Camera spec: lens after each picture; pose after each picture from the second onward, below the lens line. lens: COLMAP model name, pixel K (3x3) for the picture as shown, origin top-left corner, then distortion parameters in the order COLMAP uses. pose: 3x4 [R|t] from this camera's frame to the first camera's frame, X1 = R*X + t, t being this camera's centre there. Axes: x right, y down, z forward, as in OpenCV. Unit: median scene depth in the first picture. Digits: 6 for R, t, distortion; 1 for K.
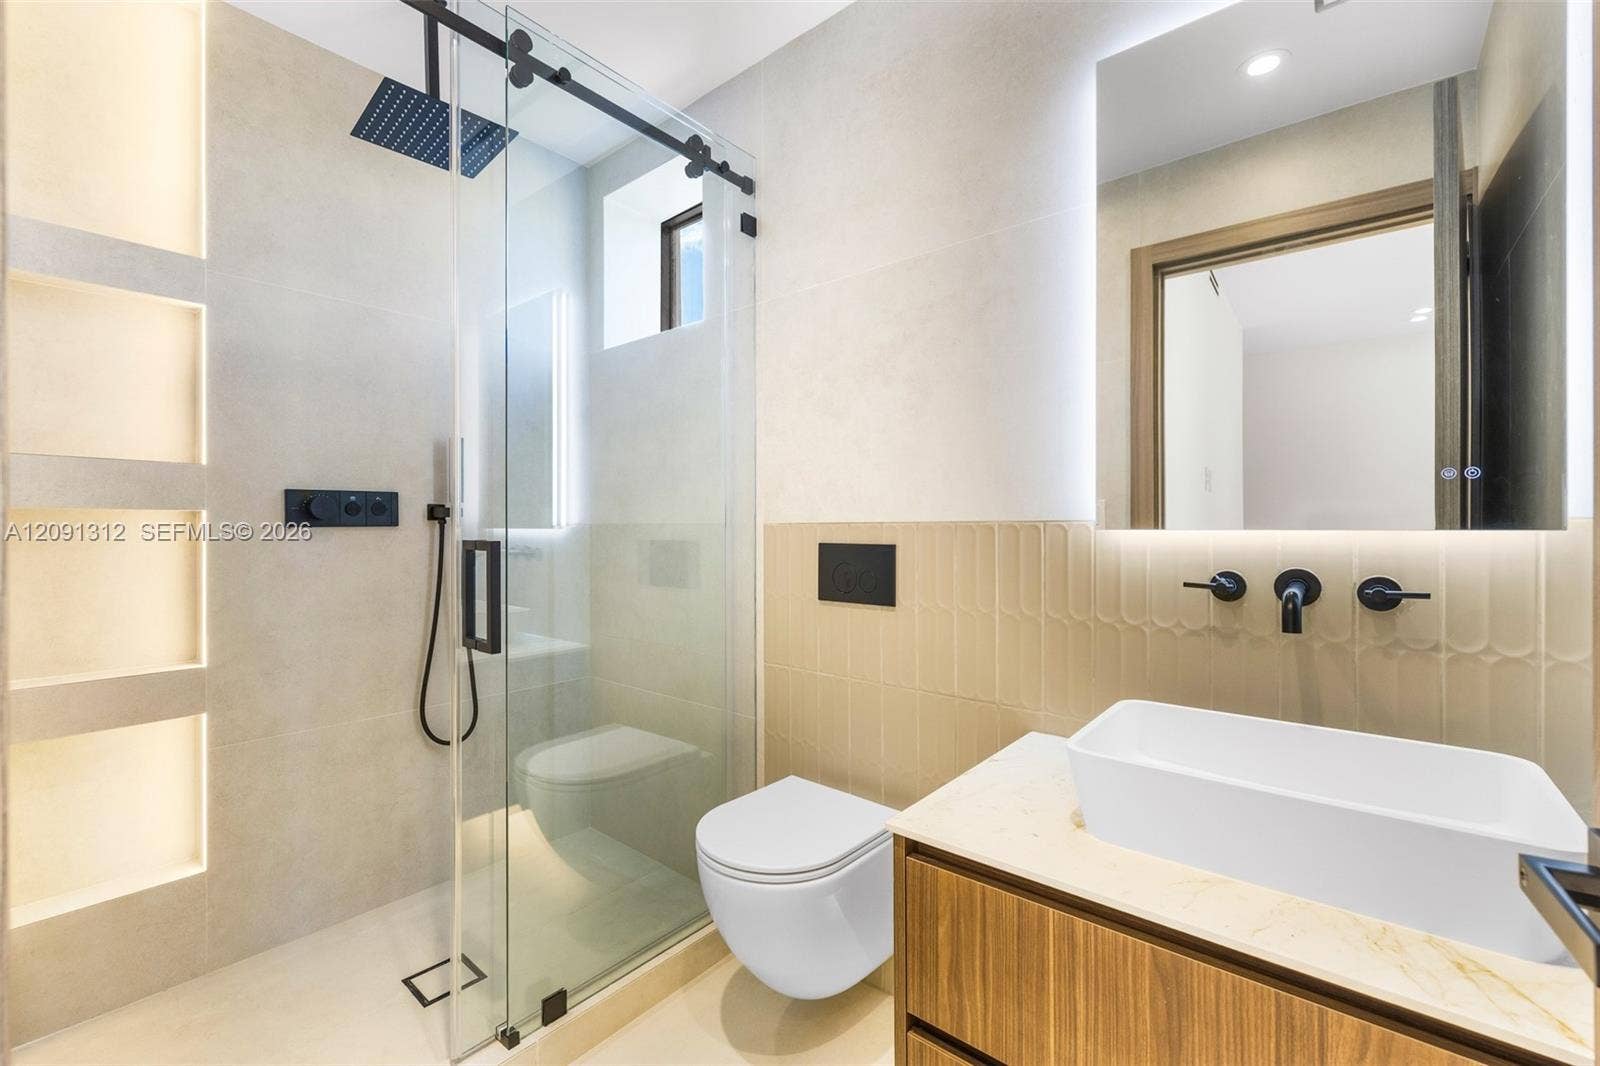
lens RADIAL K [[671.5, 0, 803.4], [0, 671.5, 527.2], [0, 0, 1]] dist [-0.006412, -0.000449]
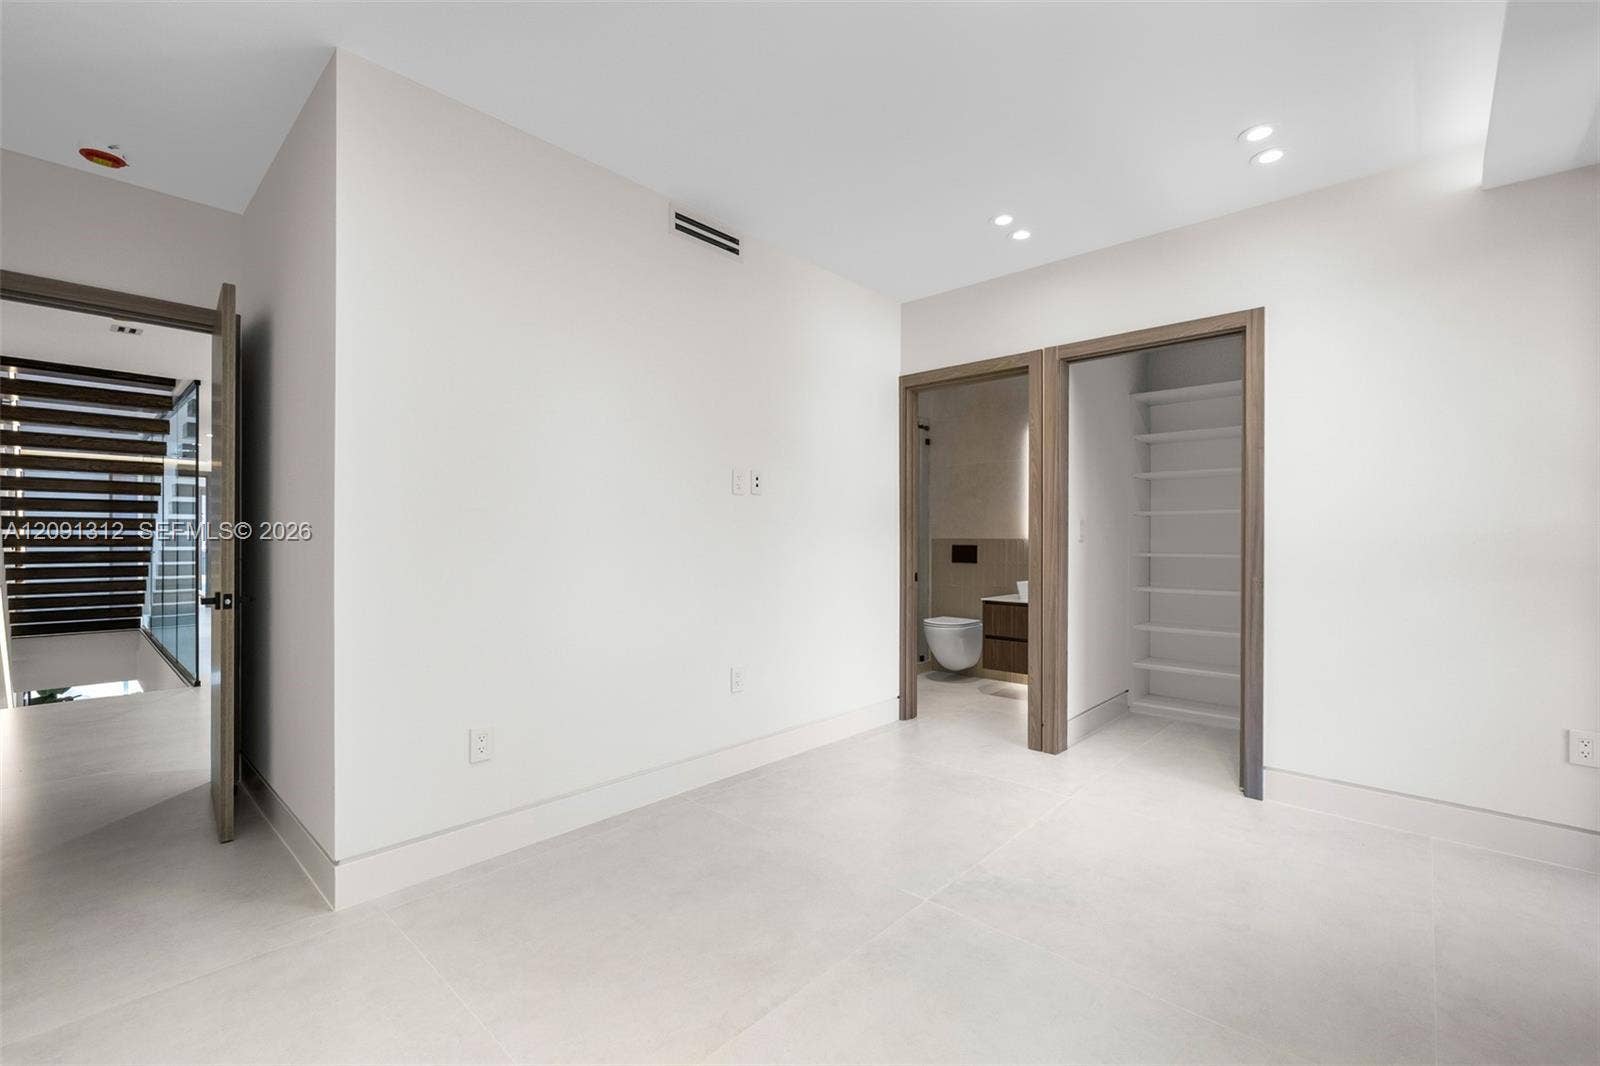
lens RADIAL K [[671.5, 0, 801.5], [0, 671.5, 542.6], [0, 0, 1]] dist [-0.006412, -0.000449]
pose [[0.998575, 0.007147, -0.052885, -0.533348], [-0.006931, 0.999967, 0.004280, 0.002923], [0.052914, -0.003908, 0.998591, -2.279146]]
